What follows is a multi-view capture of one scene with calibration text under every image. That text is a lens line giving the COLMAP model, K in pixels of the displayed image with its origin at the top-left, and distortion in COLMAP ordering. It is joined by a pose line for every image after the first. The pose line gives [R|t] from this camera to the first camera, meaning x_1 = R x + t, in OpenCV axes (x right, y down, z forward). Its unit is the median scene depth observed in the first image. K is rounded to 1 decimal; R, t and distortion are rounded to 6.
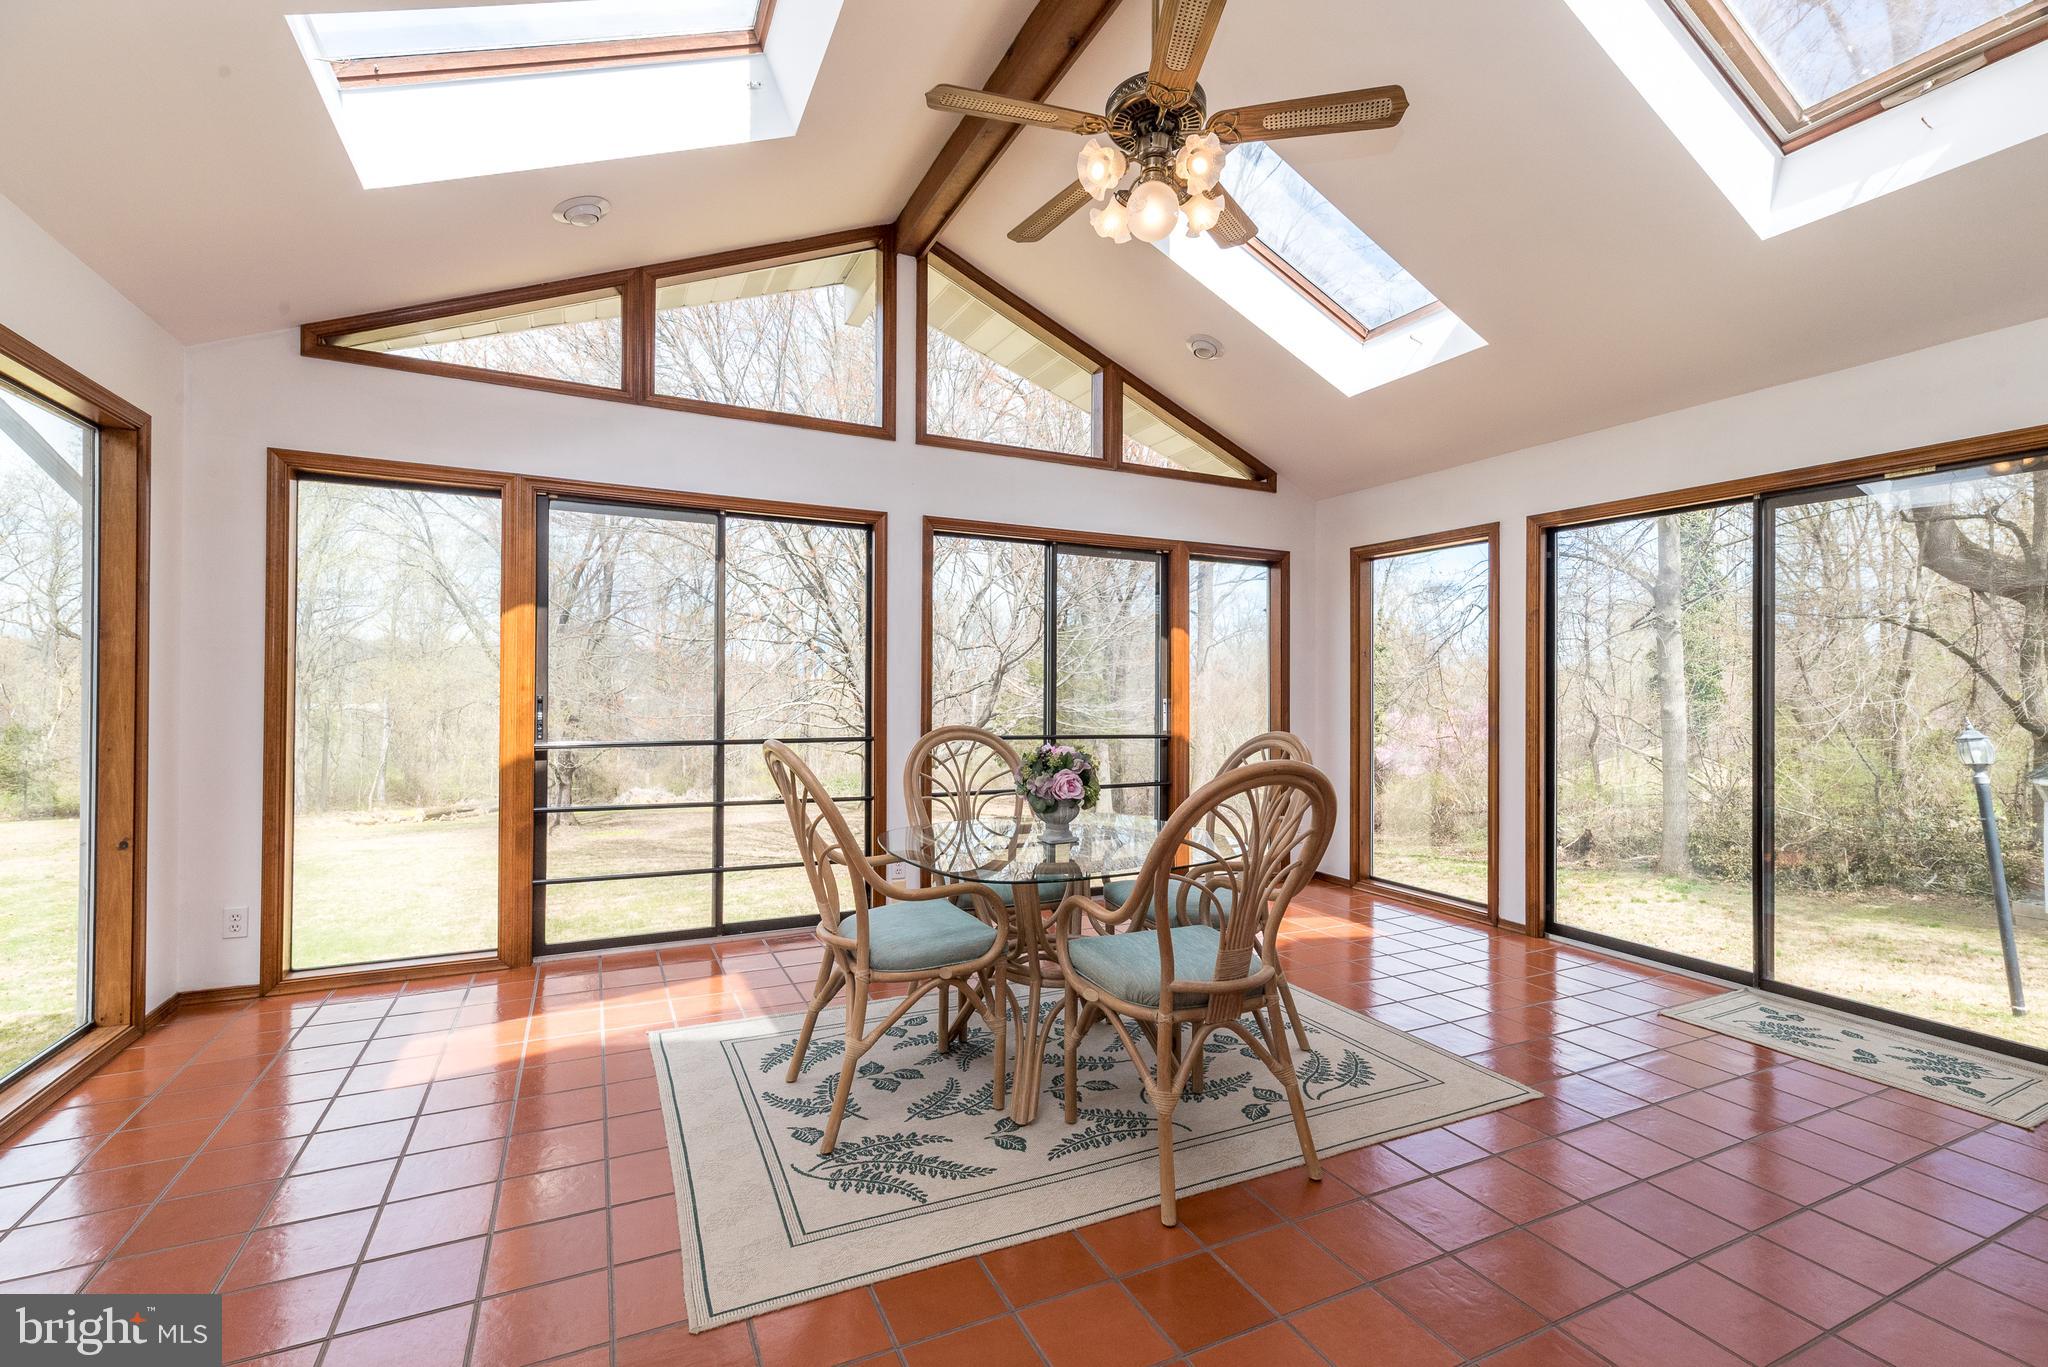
lens RADIAL K [[885.2, 0, 1012.1], [0, 885.2, 680.6], [0, 0, 1]] dist [-0.003068, -0.000352]
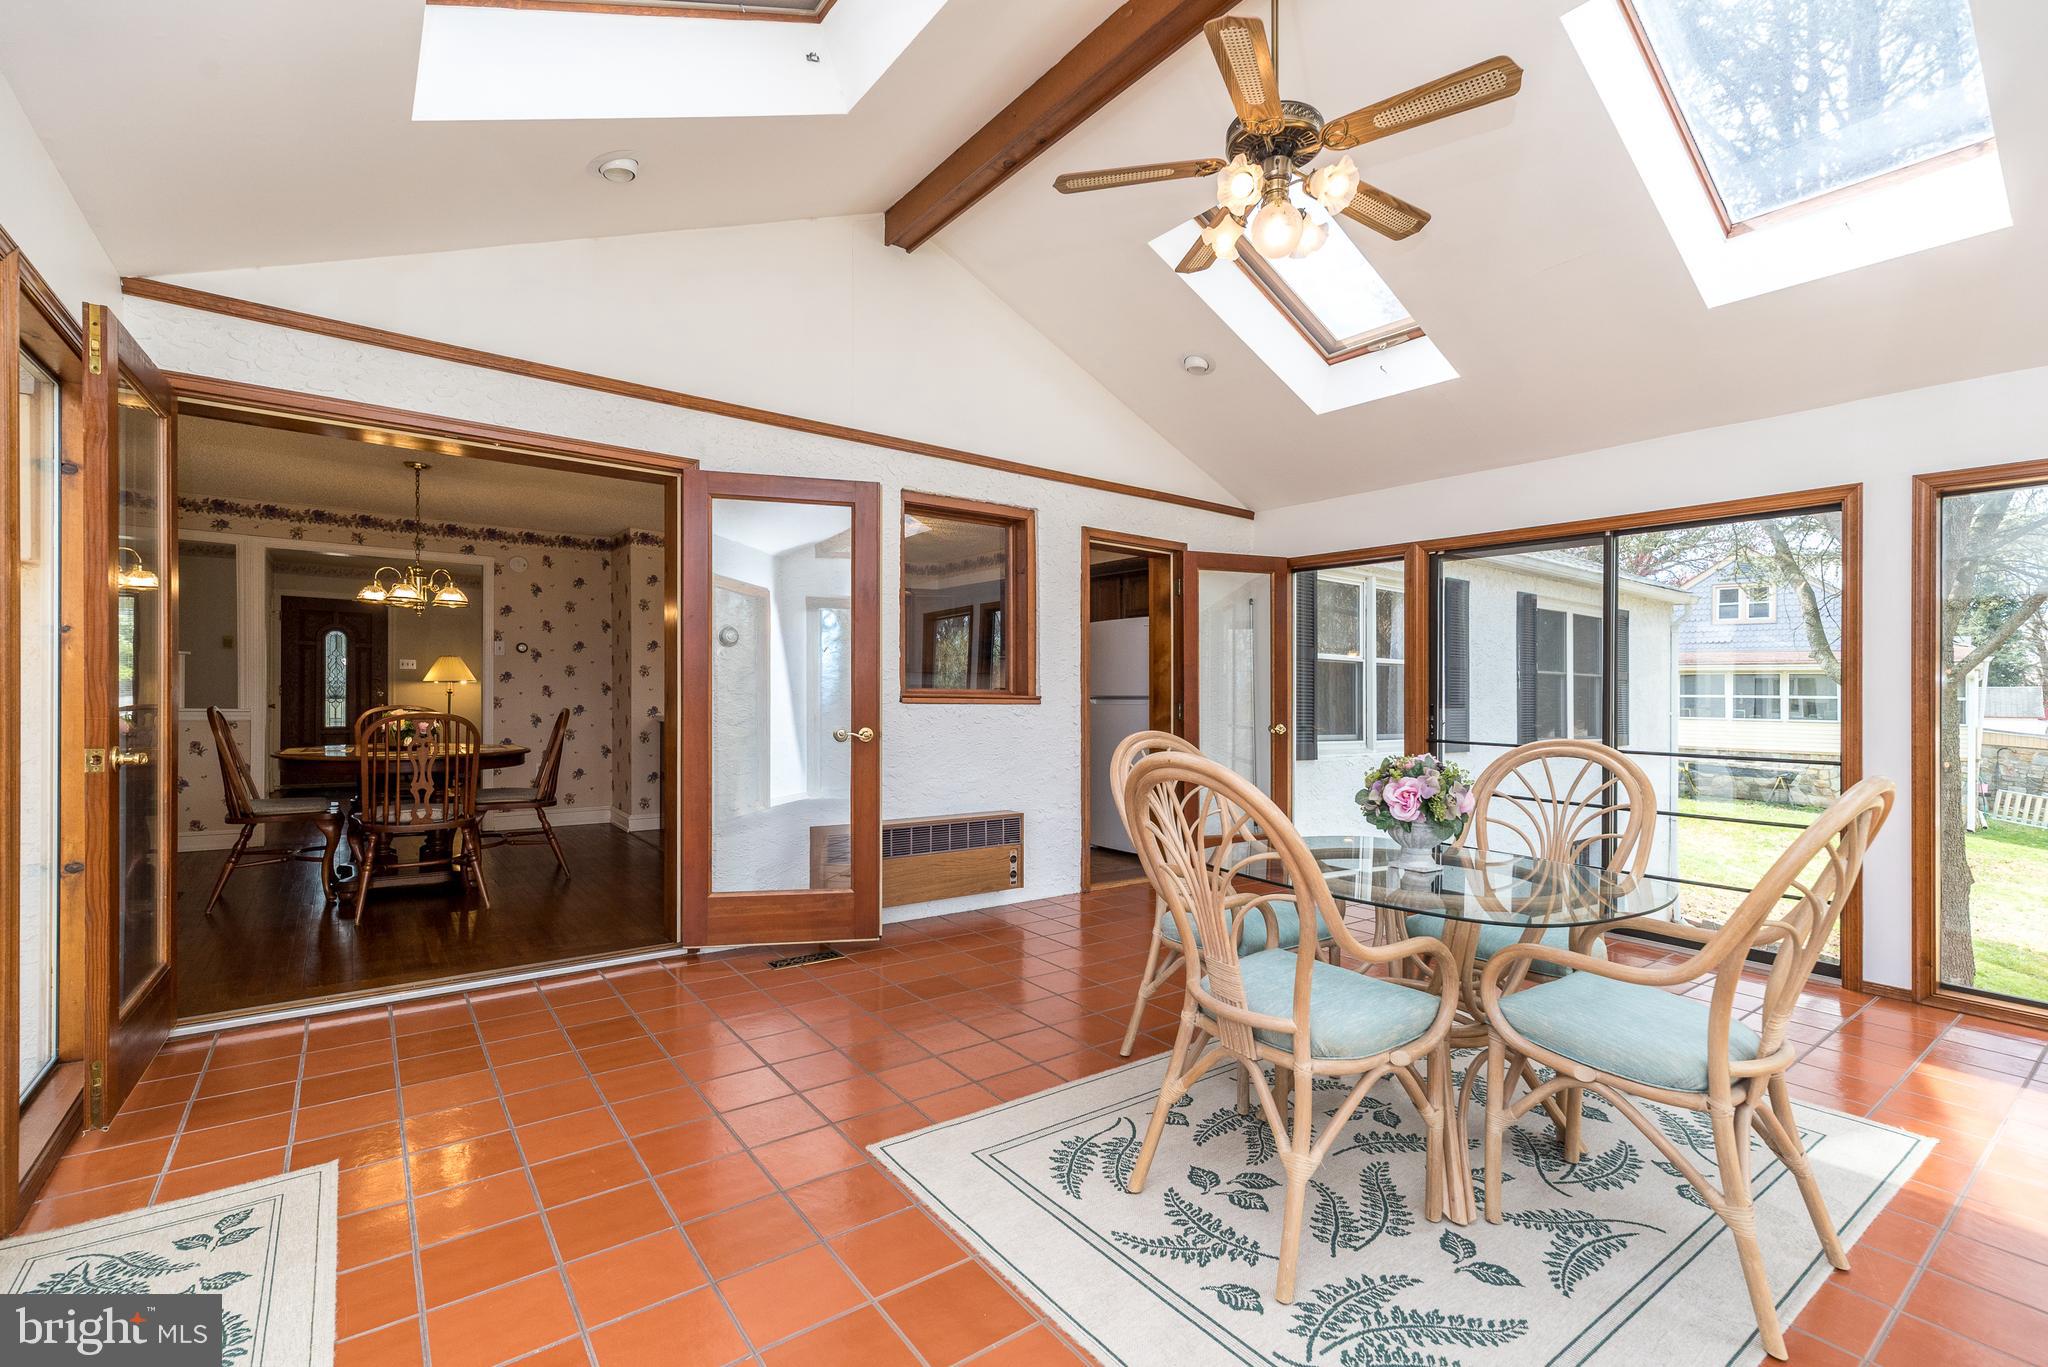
lens RADIAL K [[902.1, 0, 1016.6], [0, 902.1, 694.4], [0, 0, 1]] dist [0.000667, -0.000276]
pose [[-0.980550, -0.025219, -0.194641, 0.430149], [-0.024224, 0.999678, -0.007489, 0.022315], [0.194767, -0.002629, -0.980846, 1.267062]]
